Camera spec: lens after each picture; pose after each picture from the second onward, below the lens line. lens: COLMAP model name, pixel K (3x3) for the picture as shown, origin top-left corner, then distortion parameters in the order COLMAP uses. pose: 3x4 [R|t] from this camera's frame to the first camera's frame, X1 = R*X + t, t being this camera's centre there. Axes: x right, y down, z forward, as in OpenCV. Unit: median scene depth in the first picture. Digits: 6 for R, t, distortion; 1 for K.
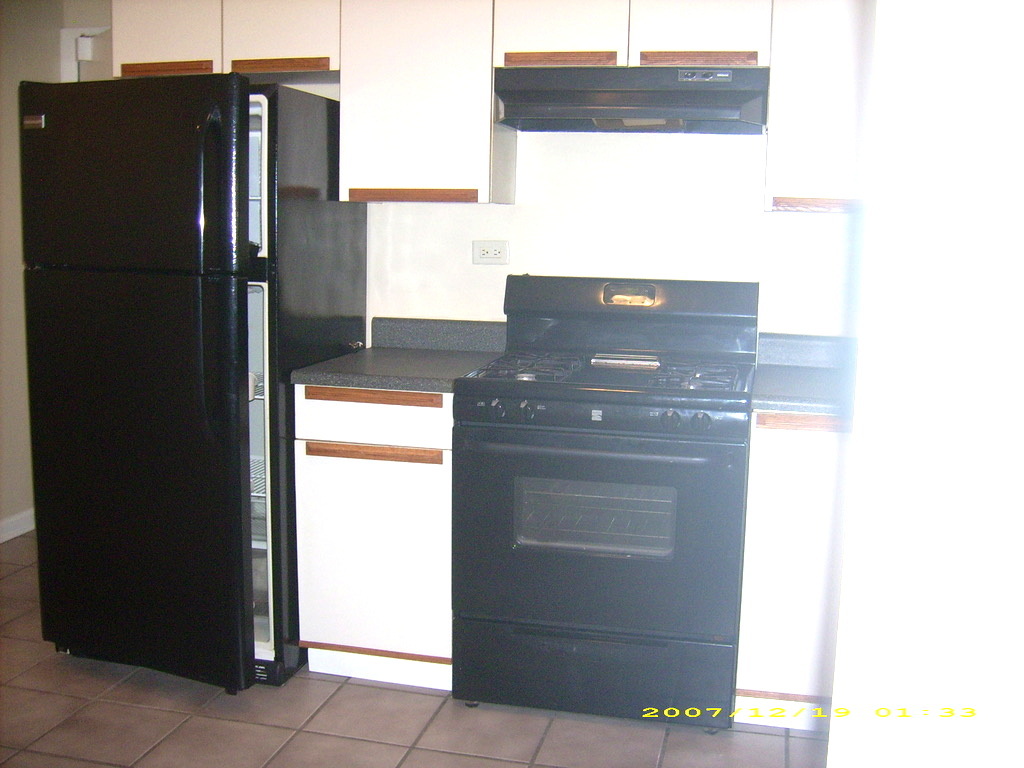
lens RADIAL K [[1114.5, 0, 512.0], [0, 1114.5, 384.0], [0, 0, 1]] dist [-0.151997, 0.007388]
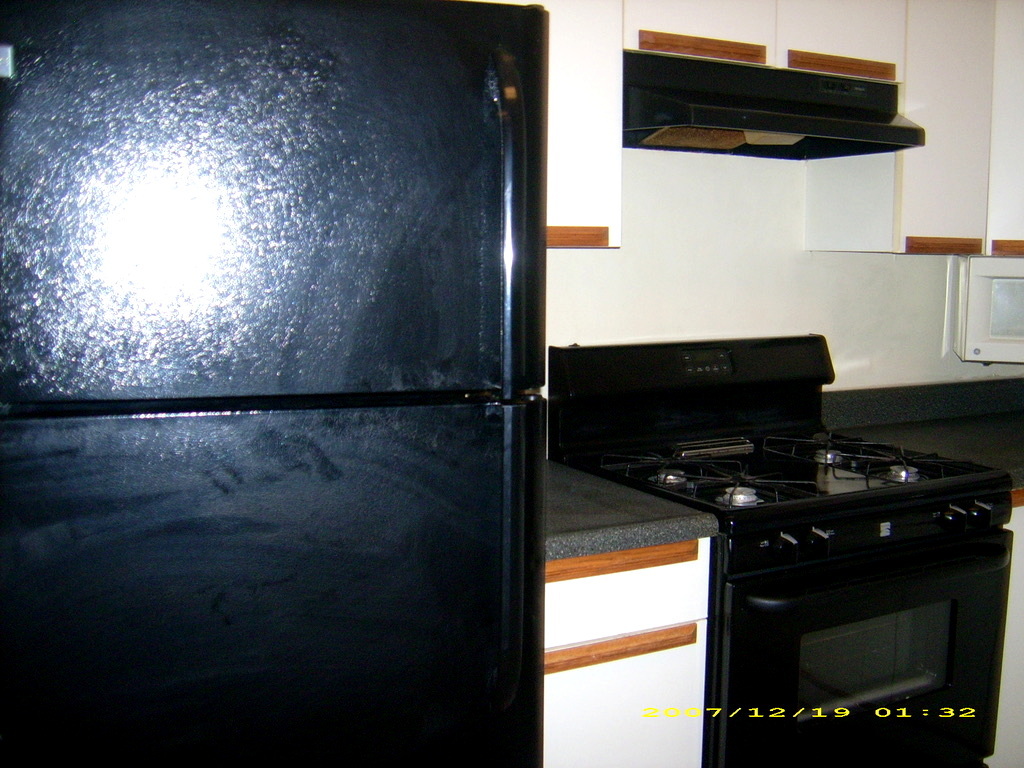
lens RADIAL K [[1114.5, 0, 512.0], [0, 1114.5, 384.0], [0, 0, 1]] dist [-0.151997, 0.007388]
pose [[0.756553, -0.094018, 0.647138, -0.553857], [0.105786, 0.994172, 0.020765, -0.106362], [-0.645319, 0.052748, 0.762090, 0.556770]]
